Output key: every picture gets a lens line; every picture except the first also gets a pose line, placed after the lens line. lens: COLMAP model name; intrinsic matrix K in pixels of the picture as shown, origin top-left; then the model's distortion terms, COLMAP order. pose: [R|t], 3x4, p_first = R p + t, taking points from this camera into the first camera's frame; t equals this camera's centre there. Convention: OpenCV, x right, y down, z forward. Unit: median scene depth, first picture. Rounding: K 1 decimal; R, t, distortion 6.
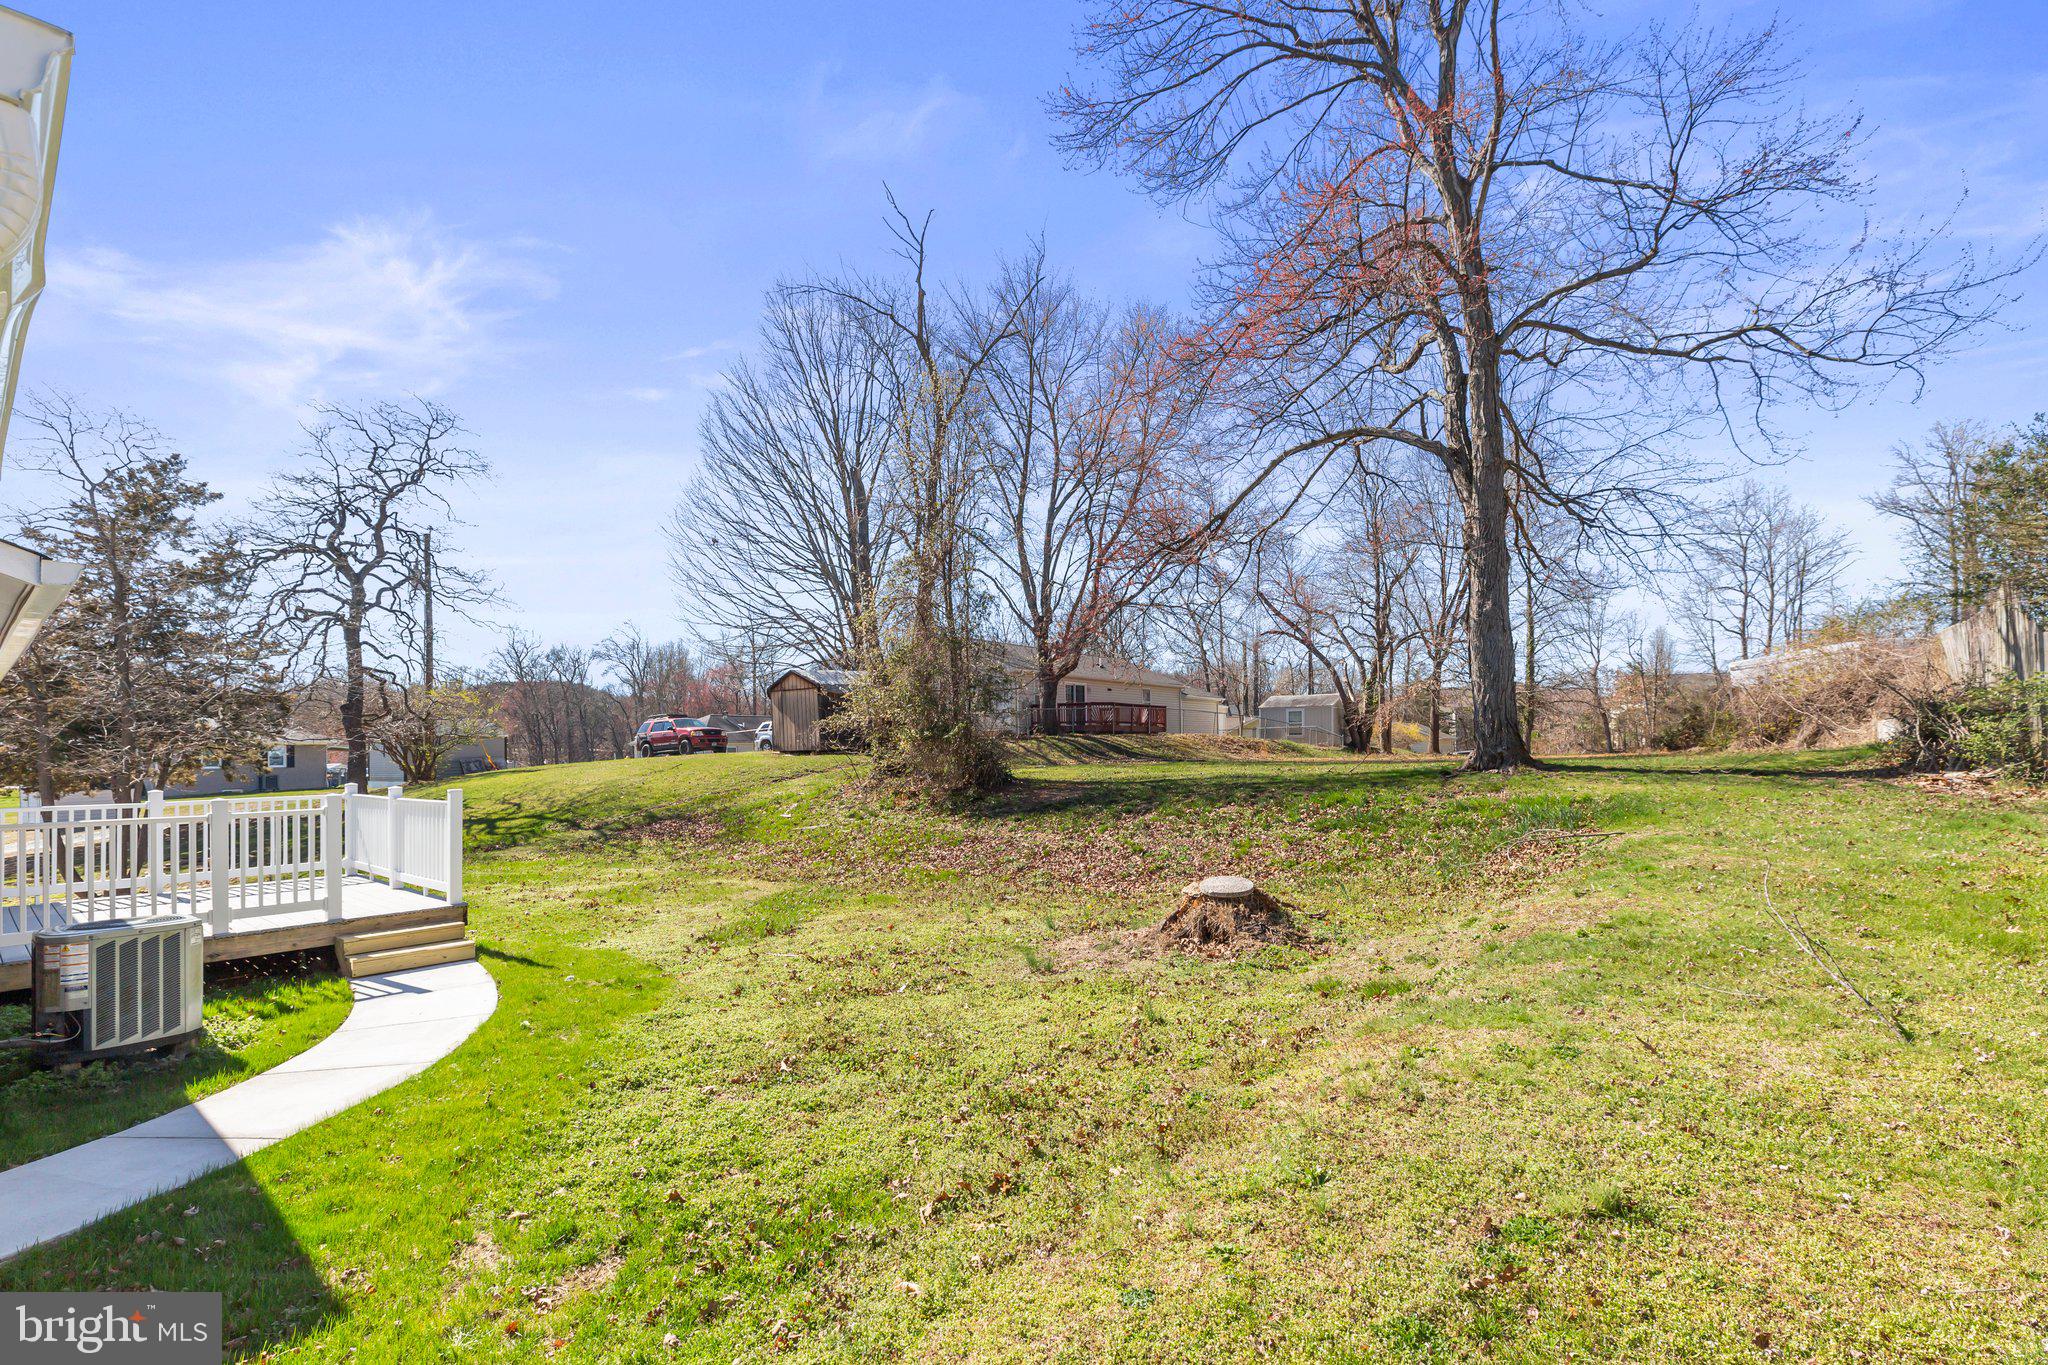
lens RADIAL K [[939.6, 0, 1033.1], [0, 939.6, 709.1], [0, 0, 1]] dist [0.005347, 0.000499]
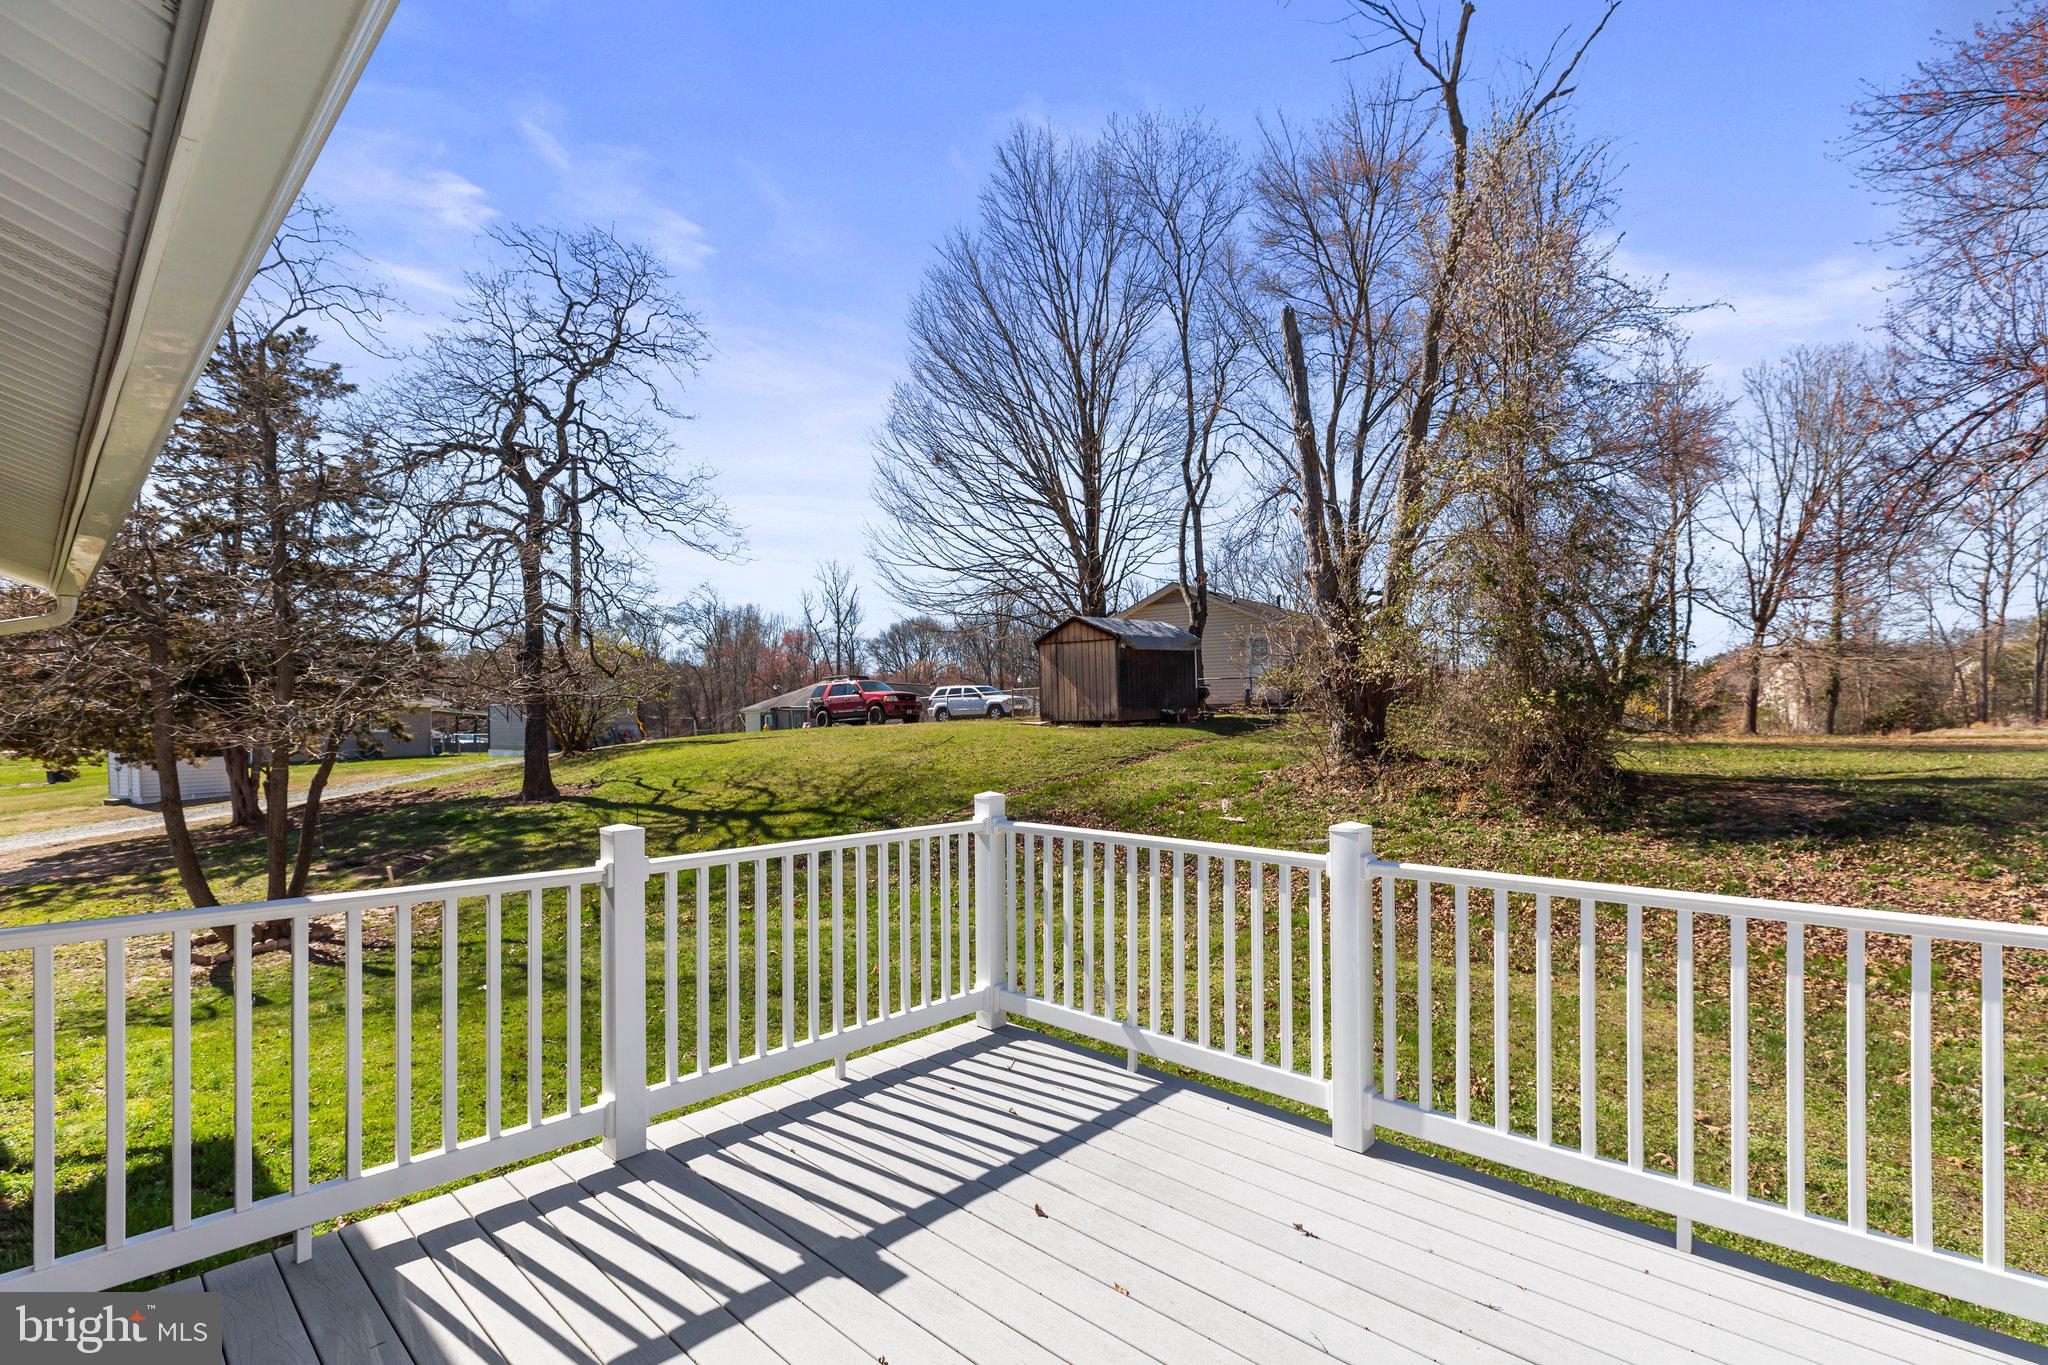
lens RADIAL K [[930.6, 0, 1024.0], [0, 930.6, 693.5], [0, 0, 1]] dist [0.011872, 0.000223]
pose [[0.999027, 0.010151, -0.042916, -0.279311], [-0.009601, 0.999869, 0.013018, 0.012887], [0.043043, -0.012593, 0.998994, 0.253105]]
